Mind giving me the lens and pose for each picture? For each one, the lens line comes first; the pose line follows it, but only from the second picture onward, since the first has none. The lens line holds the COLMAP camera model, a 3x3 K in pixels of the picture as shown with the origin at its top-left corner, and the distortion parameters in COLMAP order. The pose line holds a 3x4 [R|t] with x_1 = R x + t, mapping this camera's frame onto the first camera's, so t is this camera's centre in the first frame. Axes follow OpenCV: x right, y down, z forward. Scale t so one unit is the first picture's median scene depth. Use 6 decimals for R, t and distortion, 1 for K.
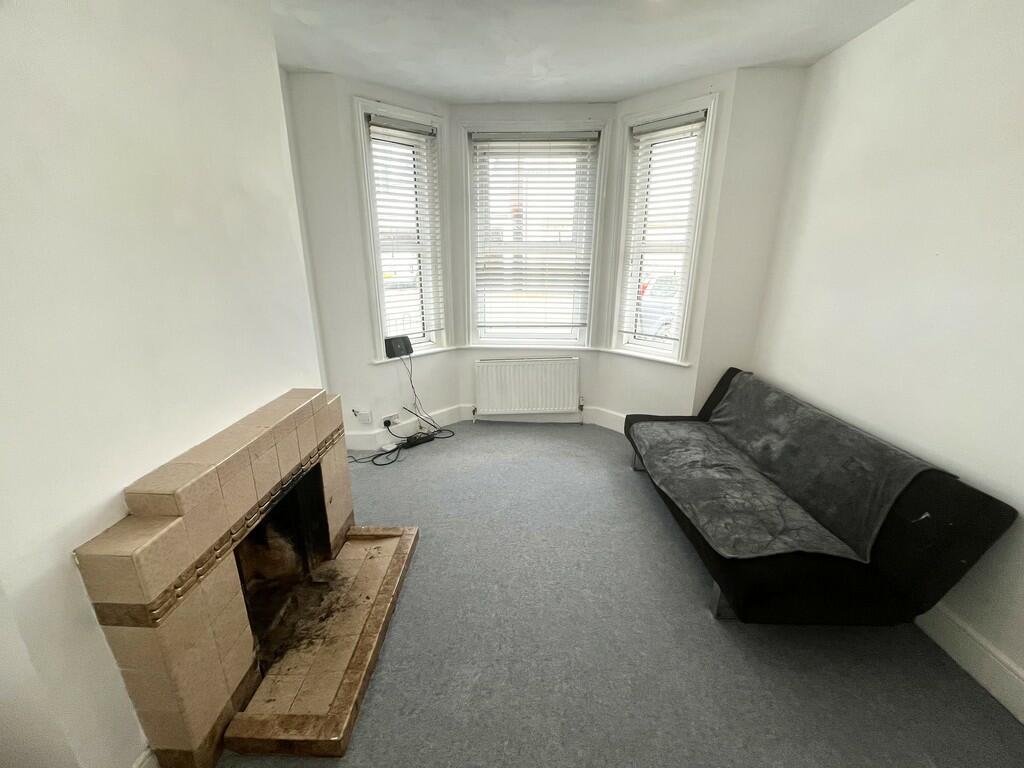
lens RADIAL K [[415.2, 0, 508.6], [0, 415.2, 383.9], [0, 0, 1]] dist [-0.000807, 0.000022]
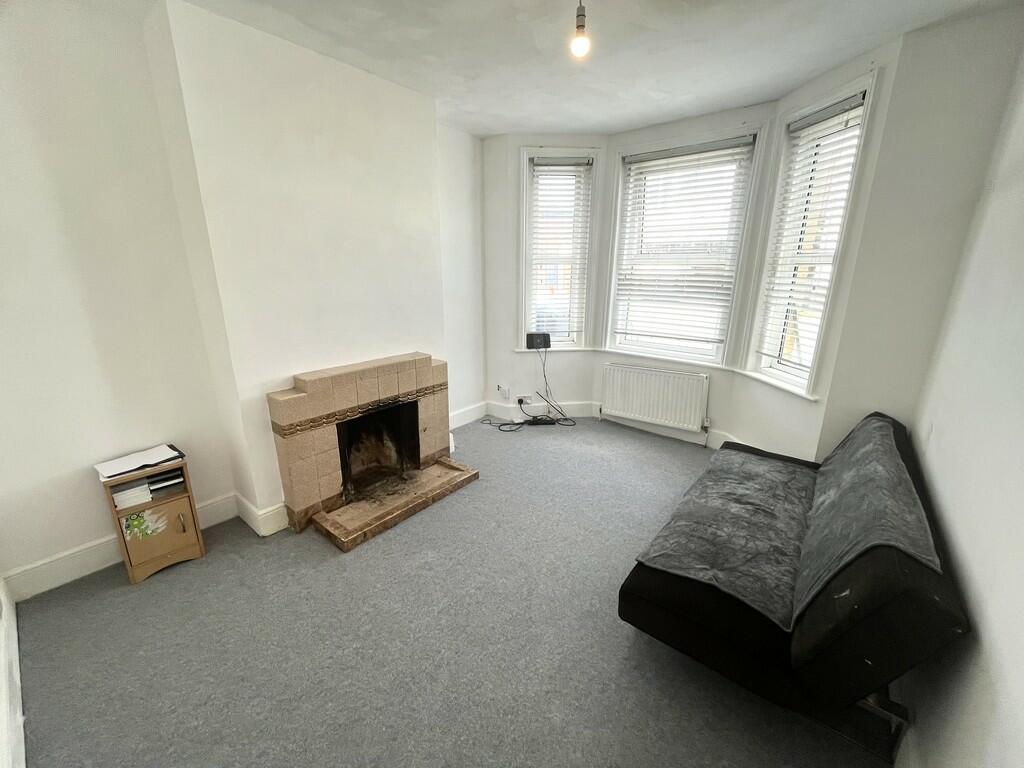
lens RADIAL K [[415.2, 0, 509.6], [0, 415.2, 383.8], [0, 0, 1]] dist [-0.000807, 0.000022]
pose [[0.790184, 0.168184, -0.589342, 0.425574], [-0.184058, 0.982343, 0.033554, 0.008420], [0.584579, 0.081959, 0.807187, -0.022615]]
